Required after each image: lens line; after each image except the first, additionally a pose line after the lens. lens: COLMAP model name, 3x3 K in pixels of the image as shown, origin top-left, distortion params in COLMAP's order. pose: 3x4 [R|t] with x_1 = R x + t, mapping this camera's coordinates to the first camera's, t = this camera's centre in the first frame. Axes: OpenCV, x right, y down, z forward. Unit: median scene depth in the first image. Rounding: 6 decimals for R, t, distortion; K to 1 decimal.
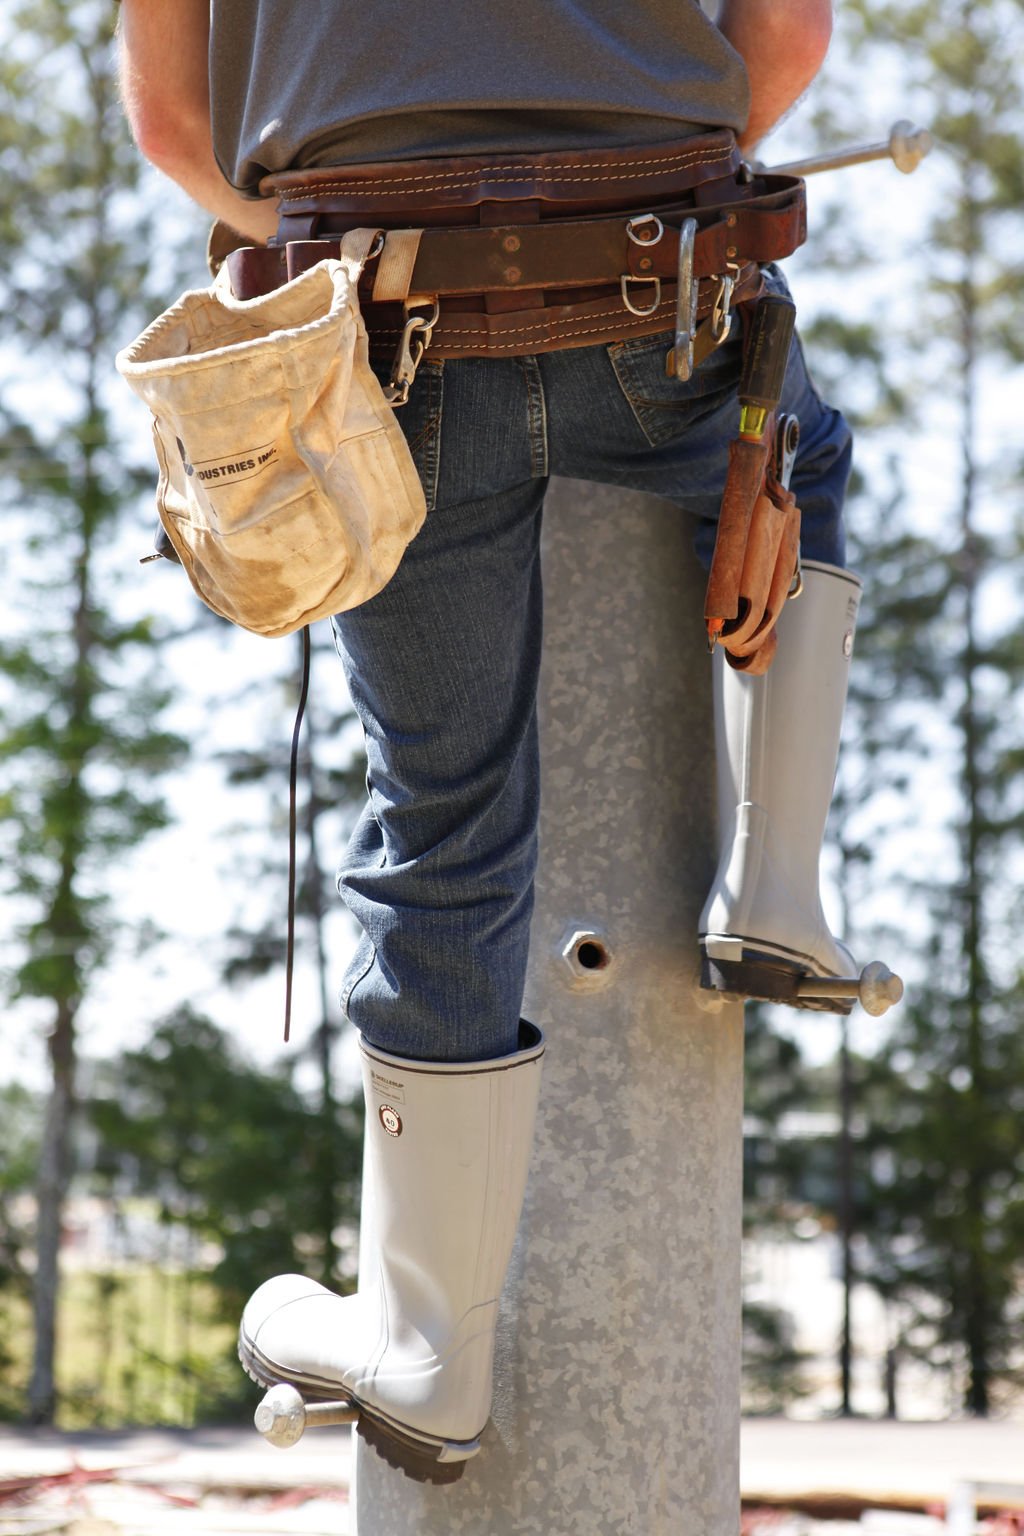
lens RADIAL K [[3010.2, 0, 420.1], [0, 3010.2, 768.4], [0, 0, 1]] dist [0.192662, -0.088689]
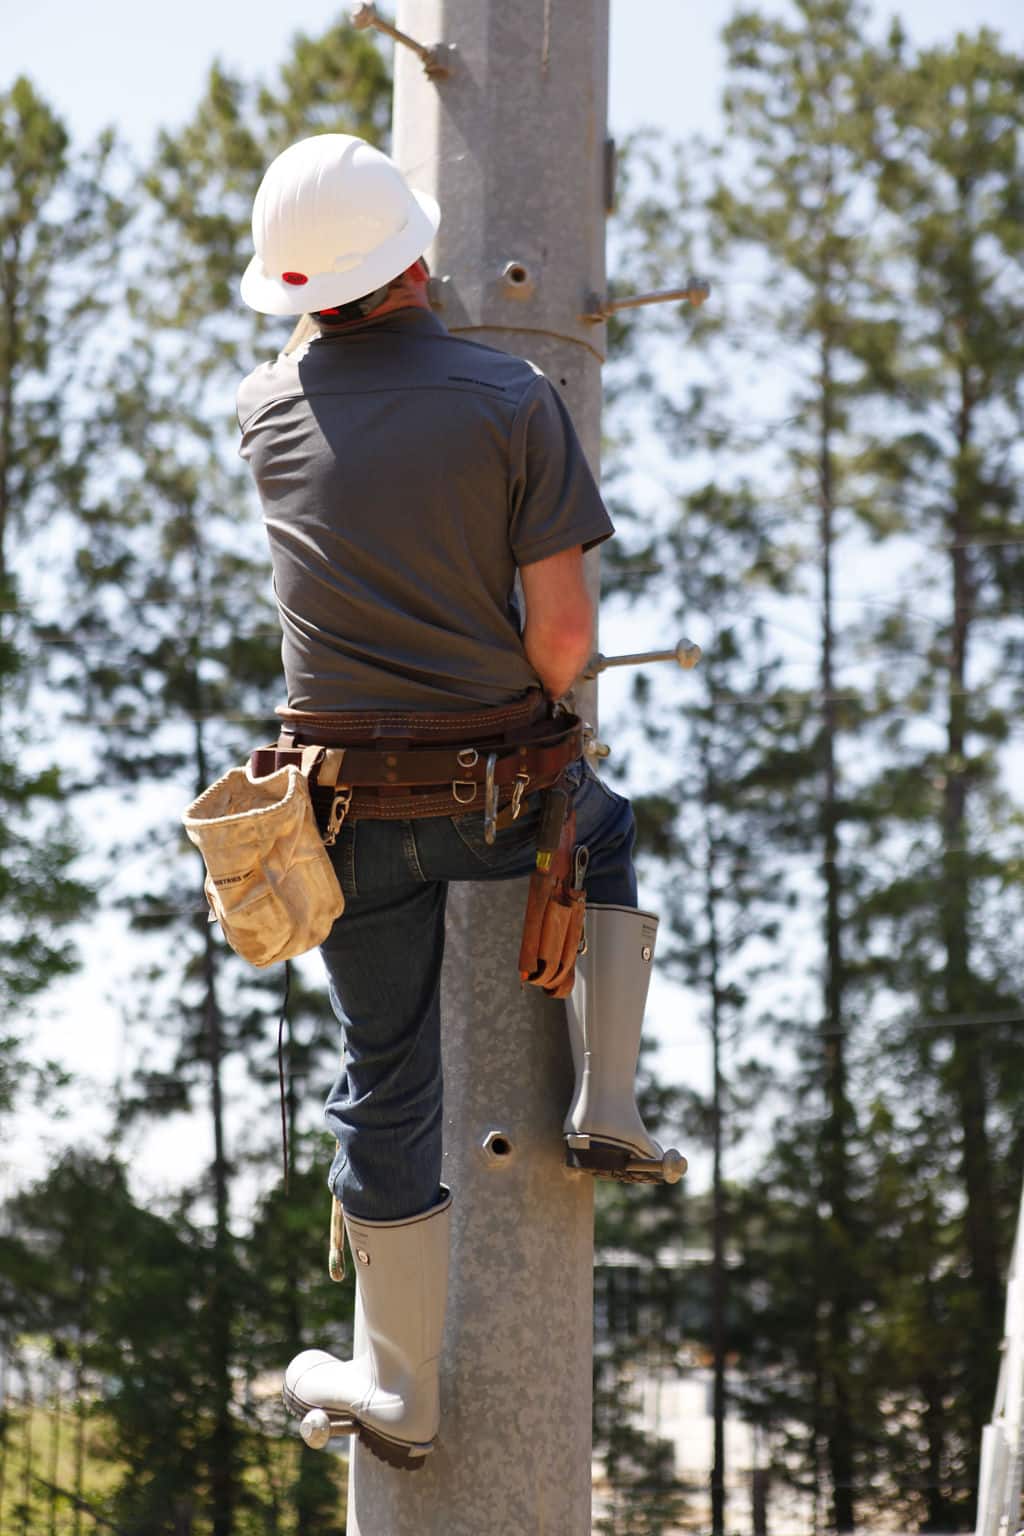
lens RADIAL K [[3010.2, 0, 420.1], [0, 3010.2, 768.4], [0, 0, 1]] dist [0.192662, -0.088689]
pose [[0.999250, 0.001088, 0.038694, -0.049644], [0.000588, 0.999063, -0.043269, -0.071065], [-0.038705, 0.043259, 0.998314, -0.635451]]
